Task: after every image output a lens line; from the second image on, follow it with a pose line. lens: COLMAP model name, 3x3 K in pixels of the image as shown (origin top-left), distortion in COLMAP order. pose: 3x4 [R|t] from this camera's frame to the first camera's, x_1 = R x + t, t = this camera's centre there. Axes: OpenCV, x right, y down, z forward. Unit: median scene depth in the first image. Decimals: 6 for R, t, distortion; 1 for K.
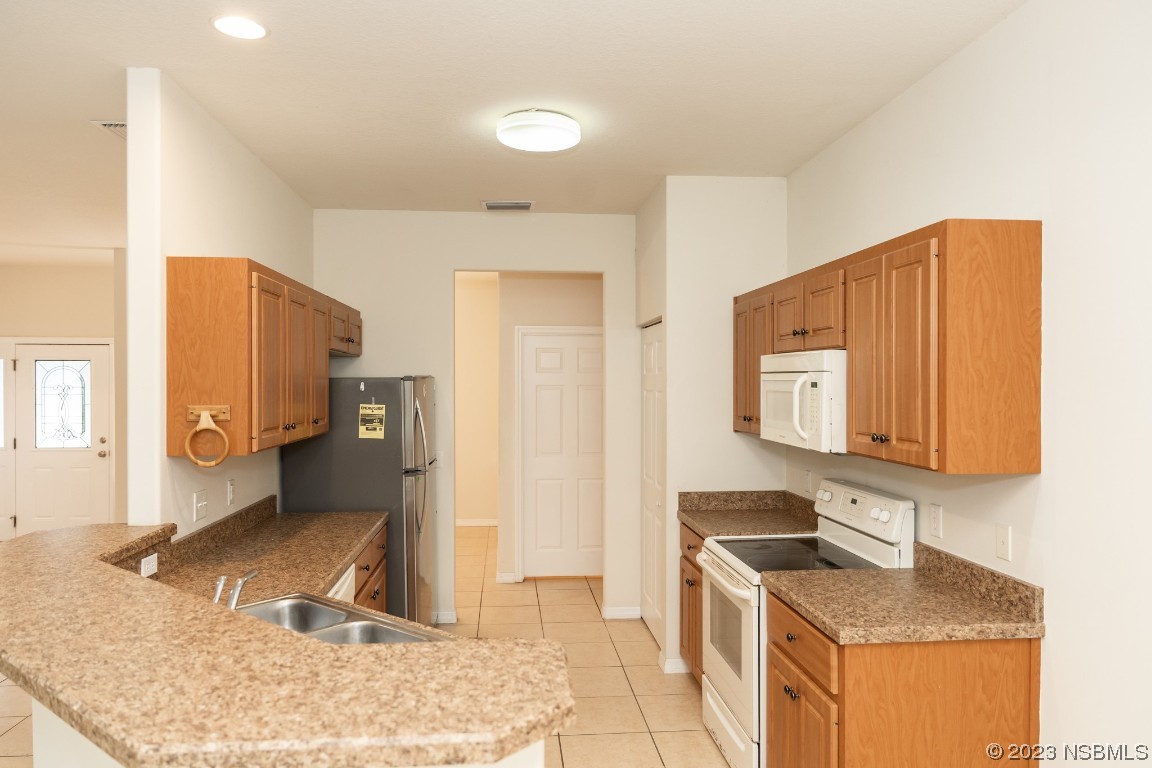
lens RADIAL K [[805.0, 0, 576.0], [0, 805.0, 384.0], [0, 0, 1]] dist [-0.001838, -0.001226]
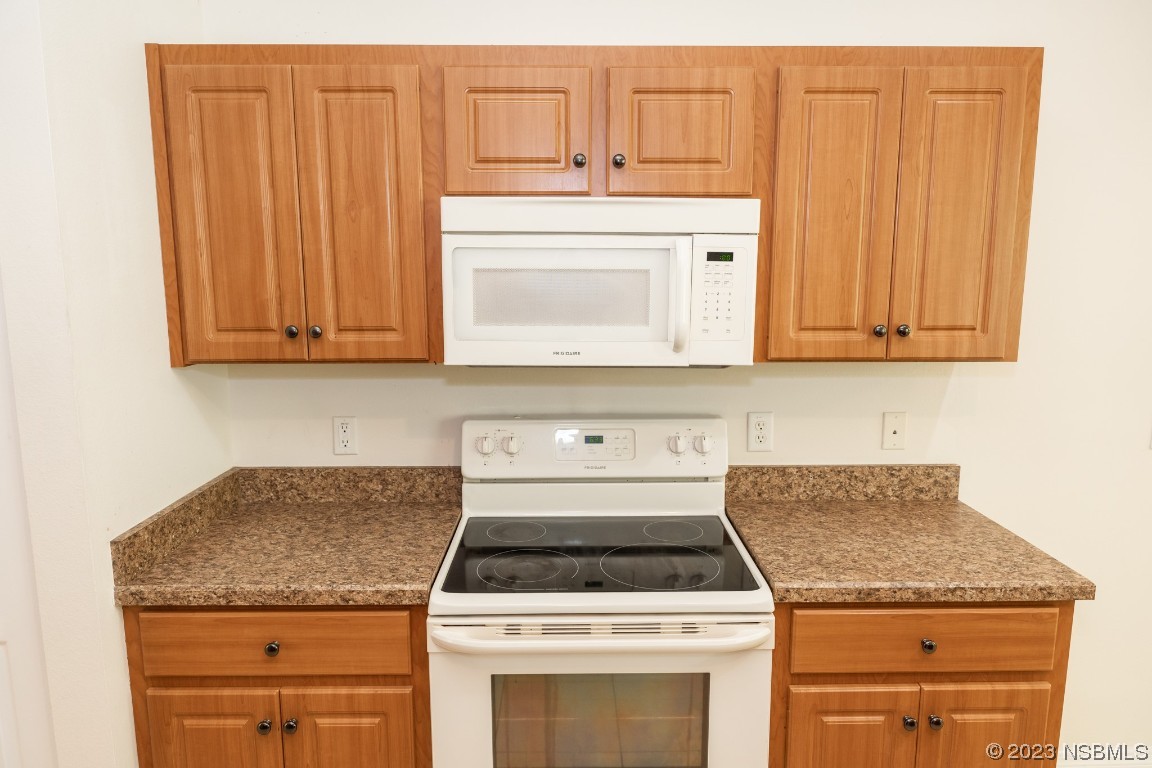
lens RADIAL K [[805.0, 0, 576.0], [0, 805.0, 384.0], [0, 0, 1]] dist [-0.001838, -0.001226]
pose [[0.067808, -0.154739, 0.985626, -0.389322], [0.001876, 0.987917, 0.154970, 0.002404], [-0.997697, -0.008659, 0.067279, 1.321428]]
